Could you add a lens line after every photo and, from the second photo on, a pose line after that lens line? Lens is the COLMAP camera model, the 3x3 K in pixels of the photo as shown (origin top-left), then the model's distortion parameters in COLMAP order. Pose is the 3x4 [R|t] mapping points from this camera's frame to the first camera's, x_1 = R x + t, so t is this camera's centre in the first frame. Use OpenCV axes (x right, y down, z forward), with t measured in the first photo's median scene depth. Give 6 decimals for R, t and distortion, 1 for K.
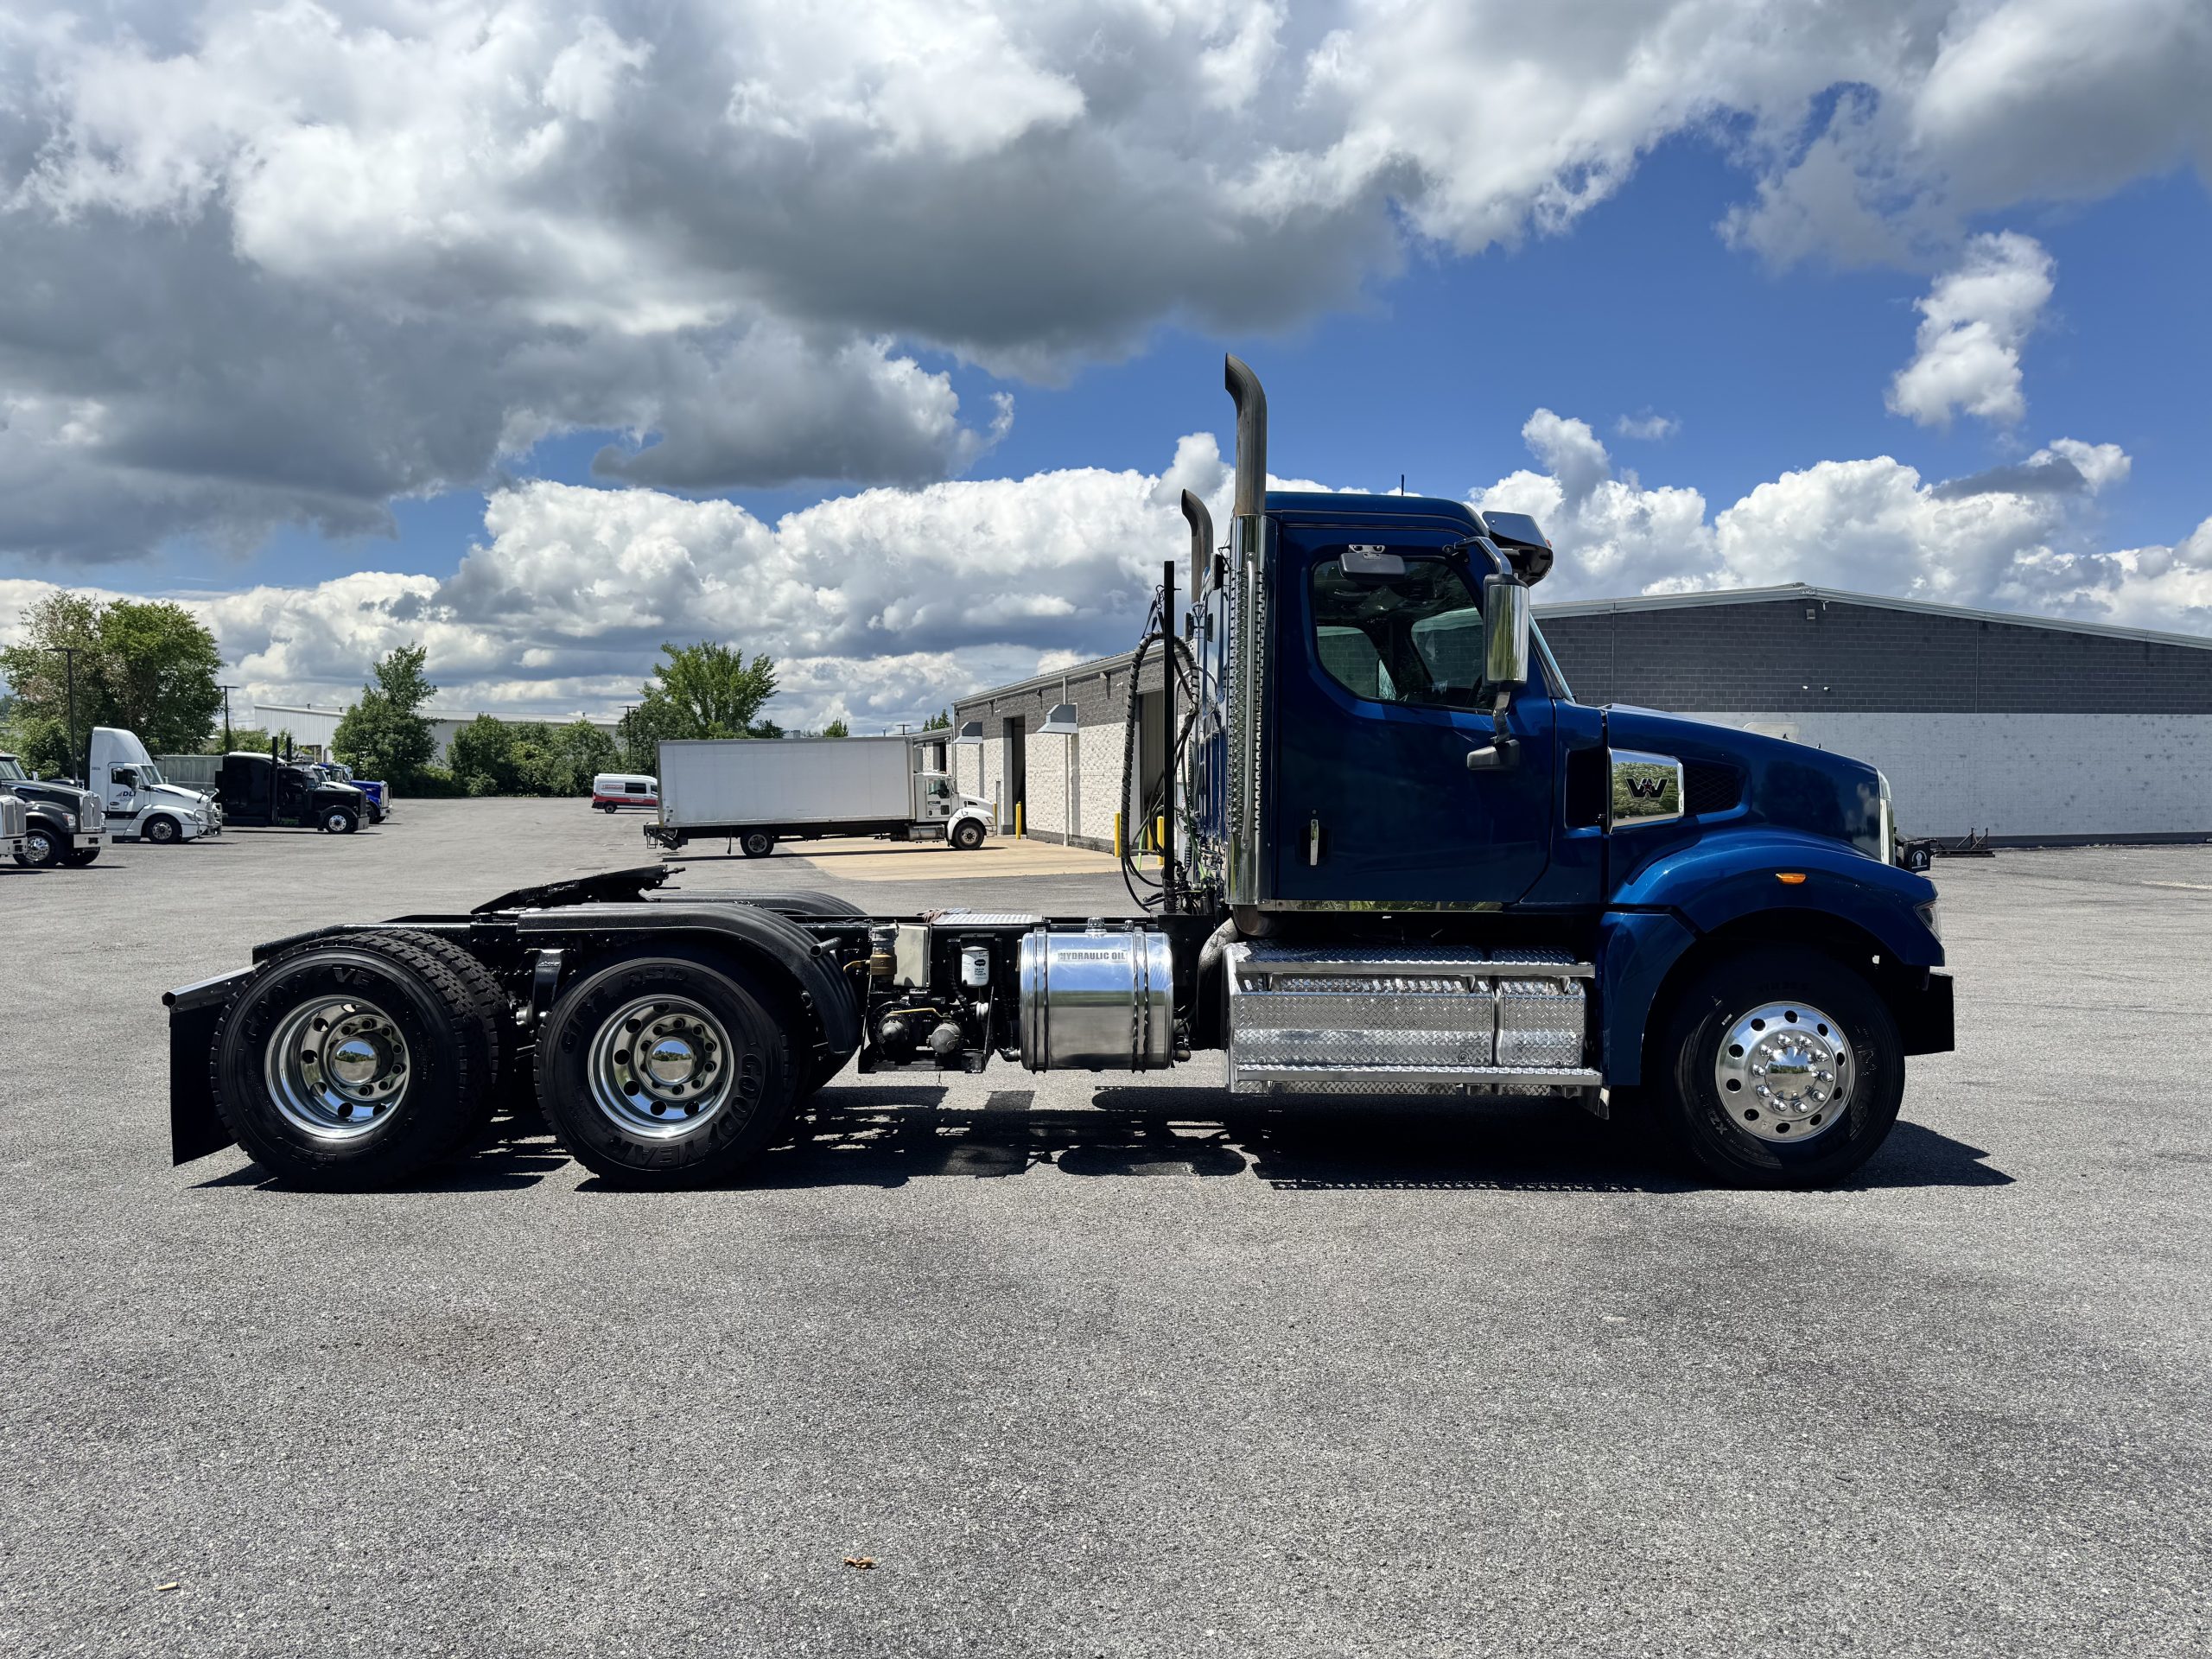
lens RADIAL K [[1646.0, 0, 1121.0], [0, 1646.0, 834.4], [0, 0, 1]] dist [0.101261, -0.155411]
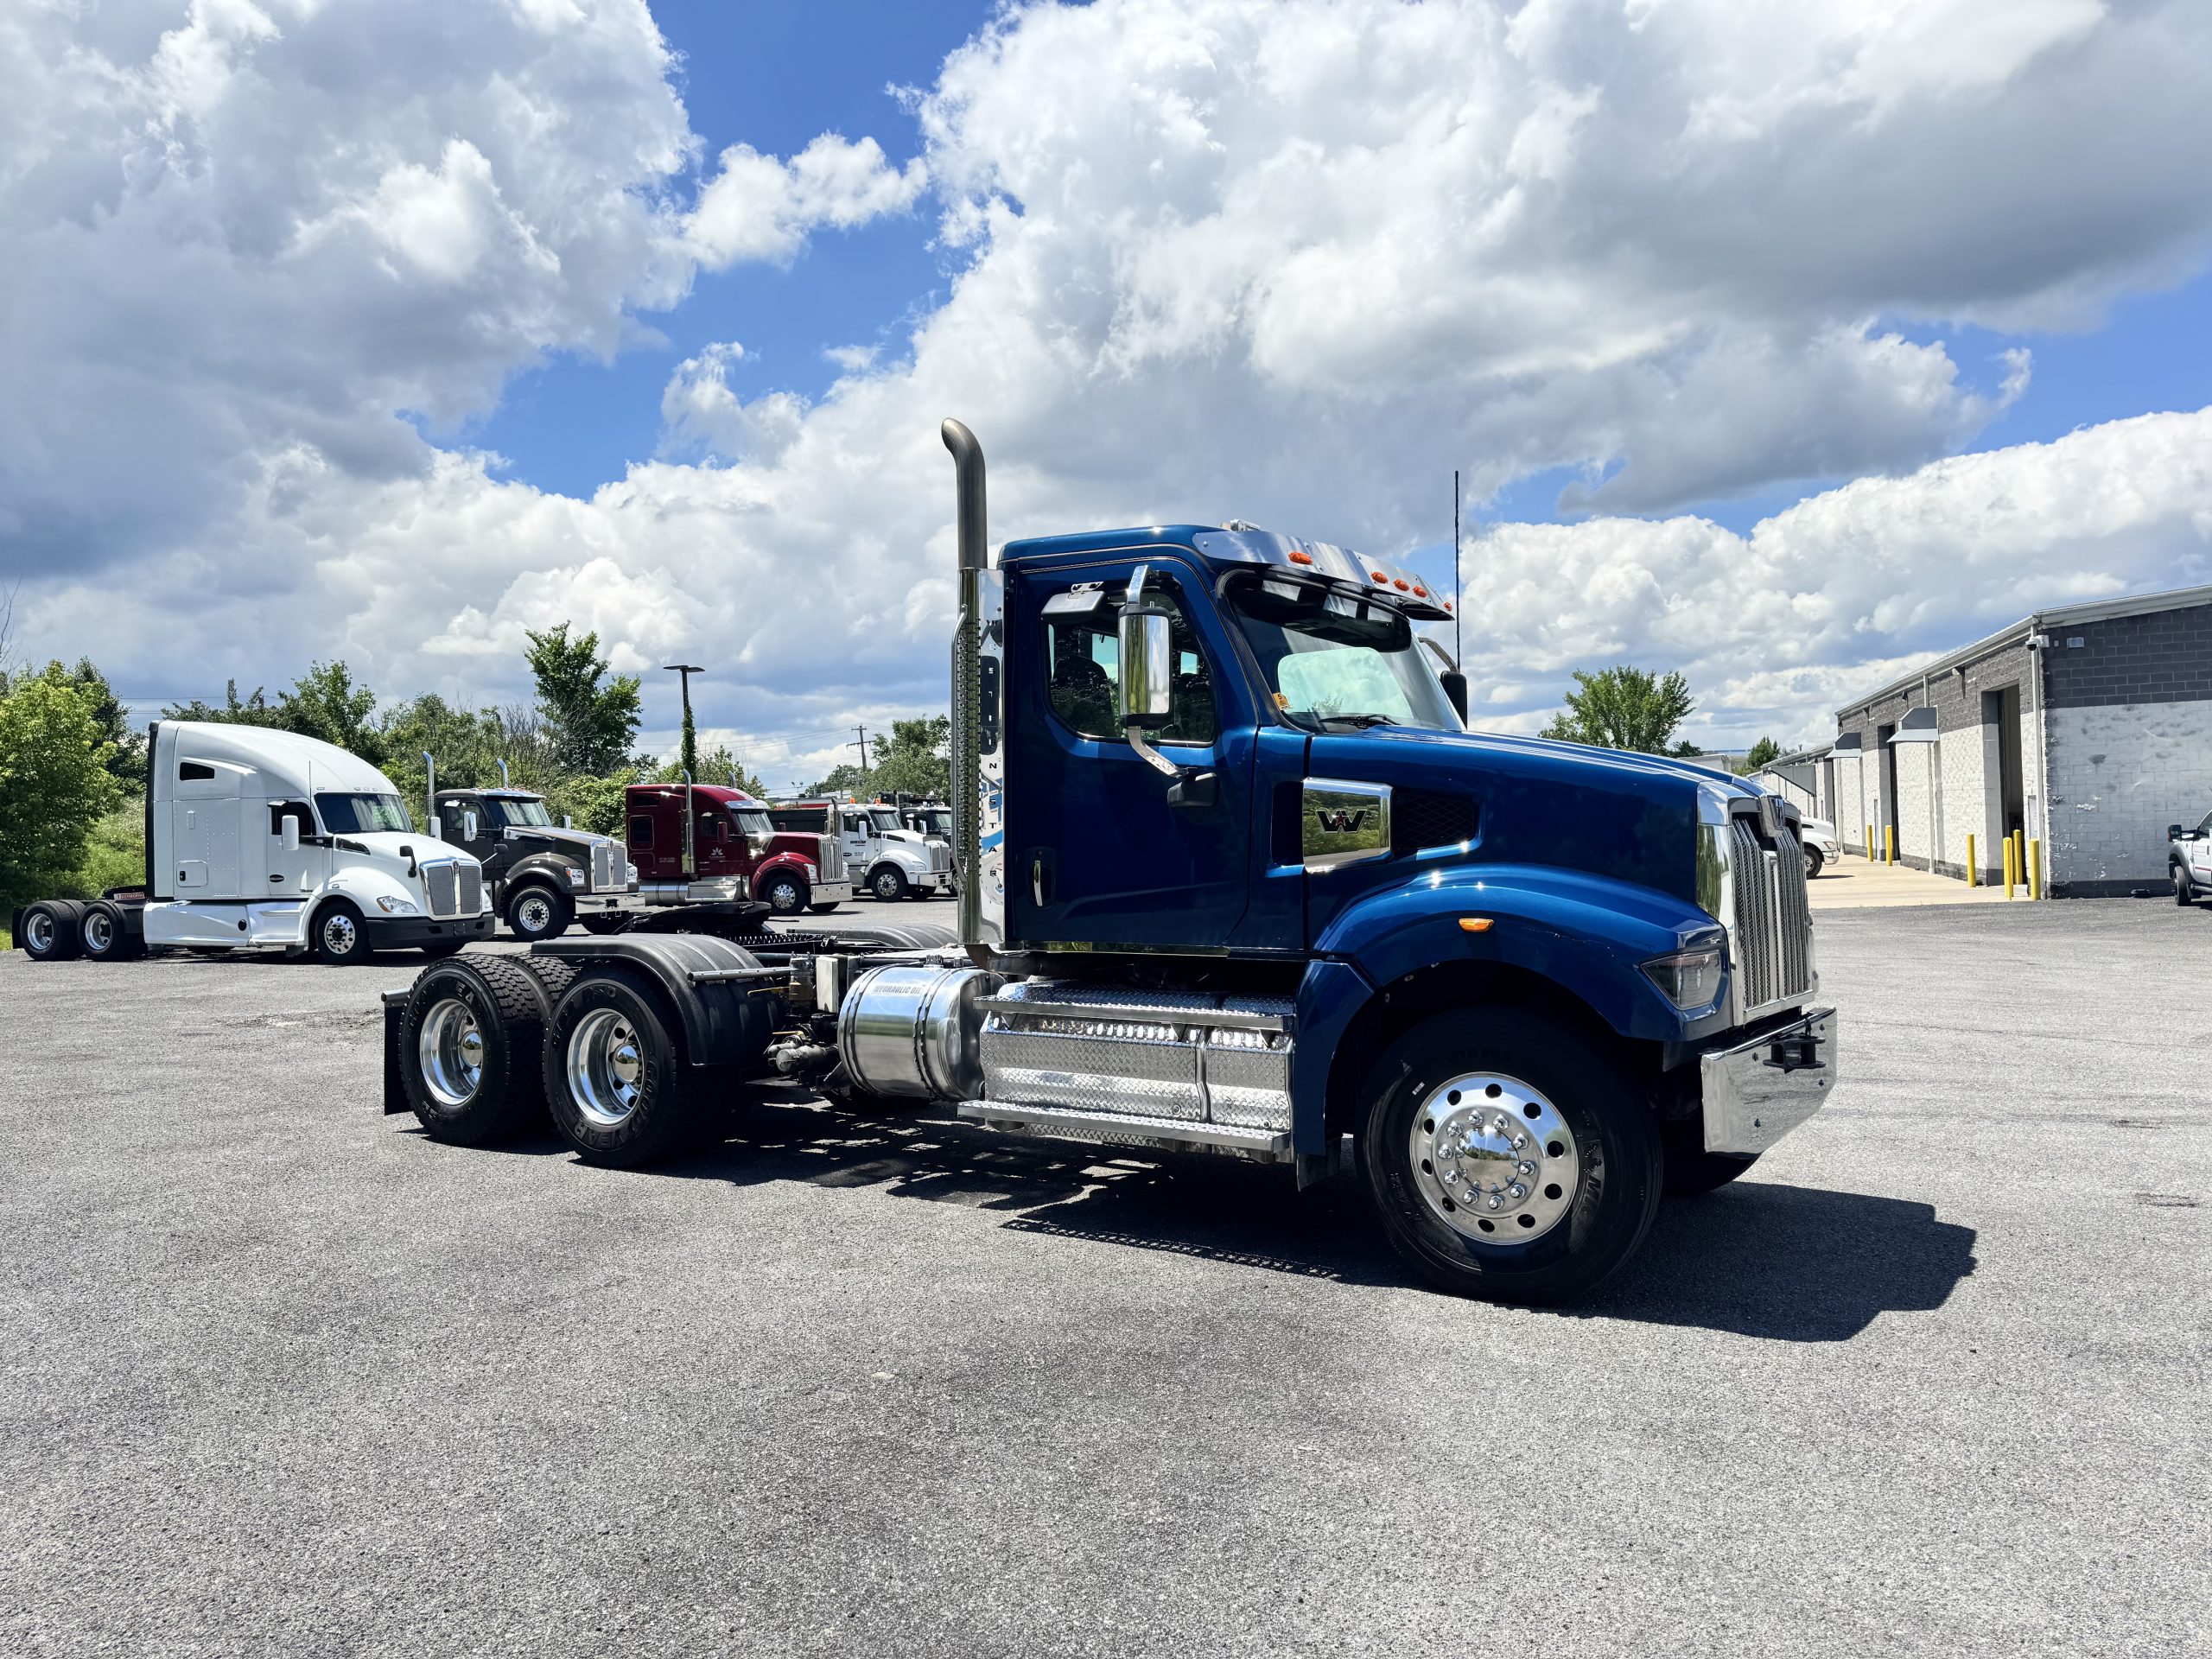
lens RADIAL K [[1666.4, 0, 1104.5], [0, 1666.4, 726.0], [0, 0, 1]] dist [0.056573, 0.000090]
pose [[0.791791, -0.062367, -0.607600, 0.083334], [0.013510, 0.996318, -0.084662, -0.000475], [0.610643, 0.058826, 0.789718, 0.022207]]
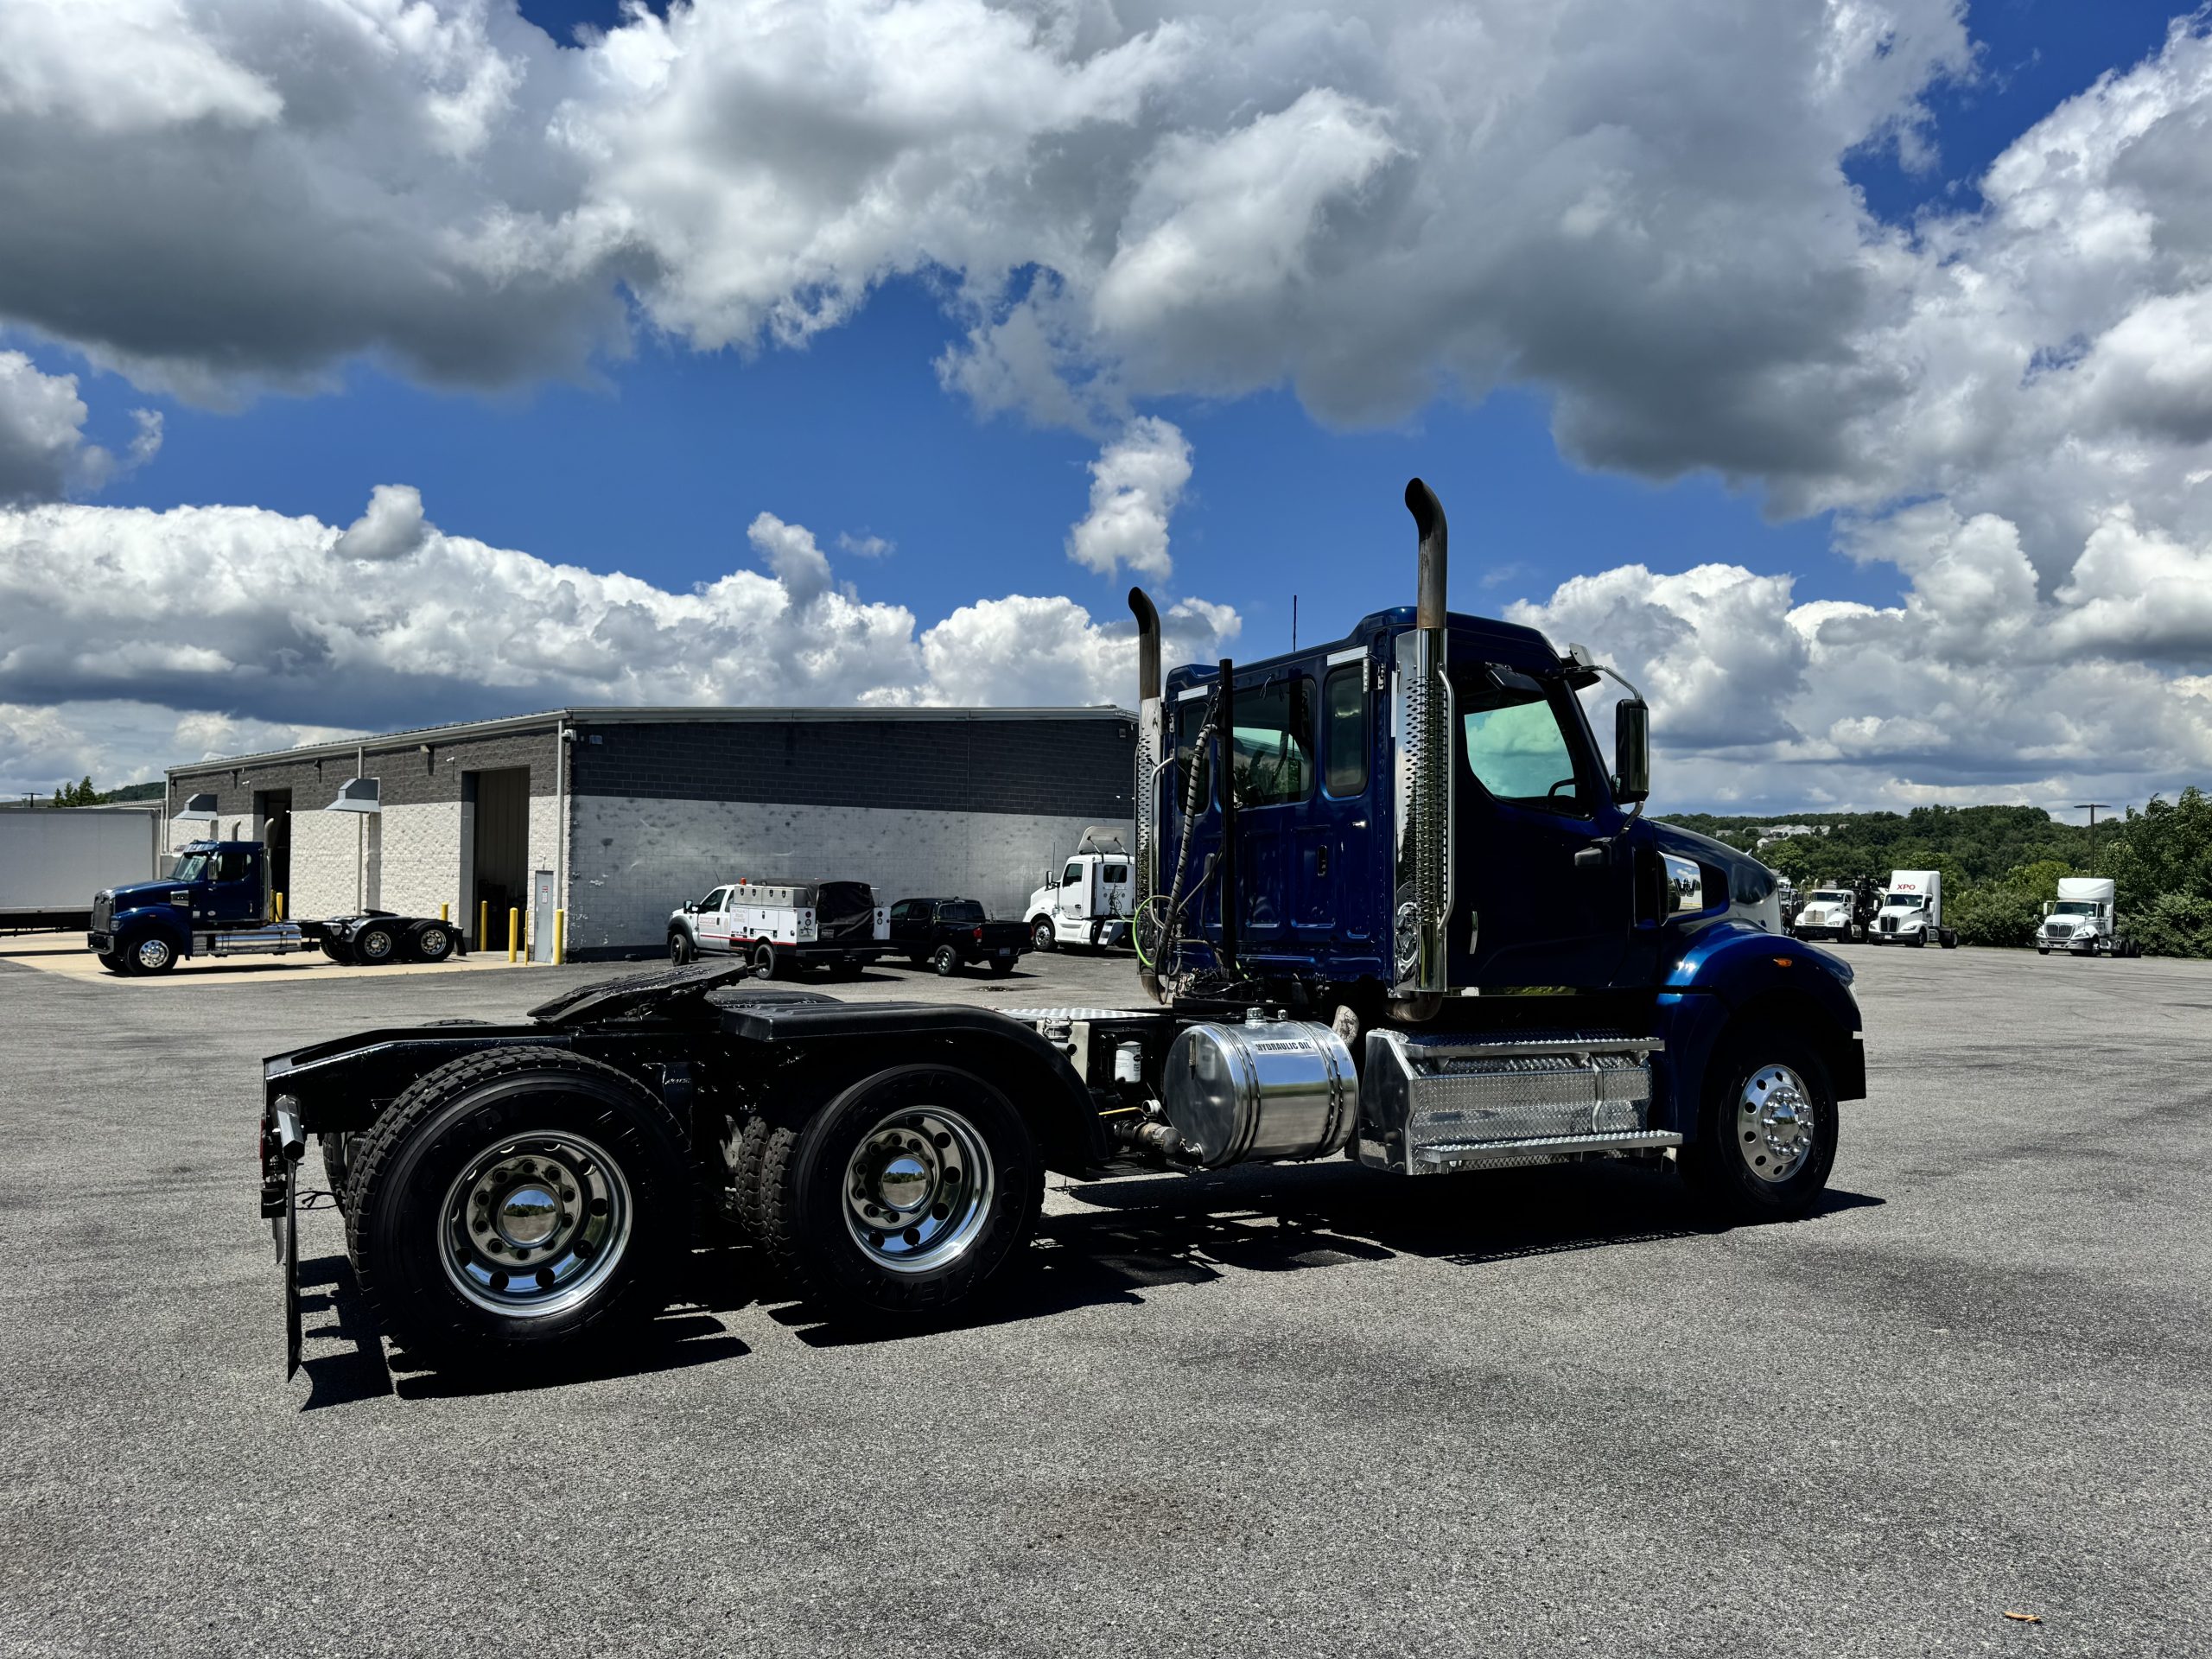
lens RADIAL K [[1646.0, 0, 1121.0], [0, 1646.0, 834.4], [0, 0, 1]] dist [0.101261, -0.155411]
pose [[0.863307, 0.030396, 0.503764, -0.067978], [-0.001452, 0.998330, -0.057749, 0.000396], [-0.504678, 0.049124, 0.861909, 0.020228]]
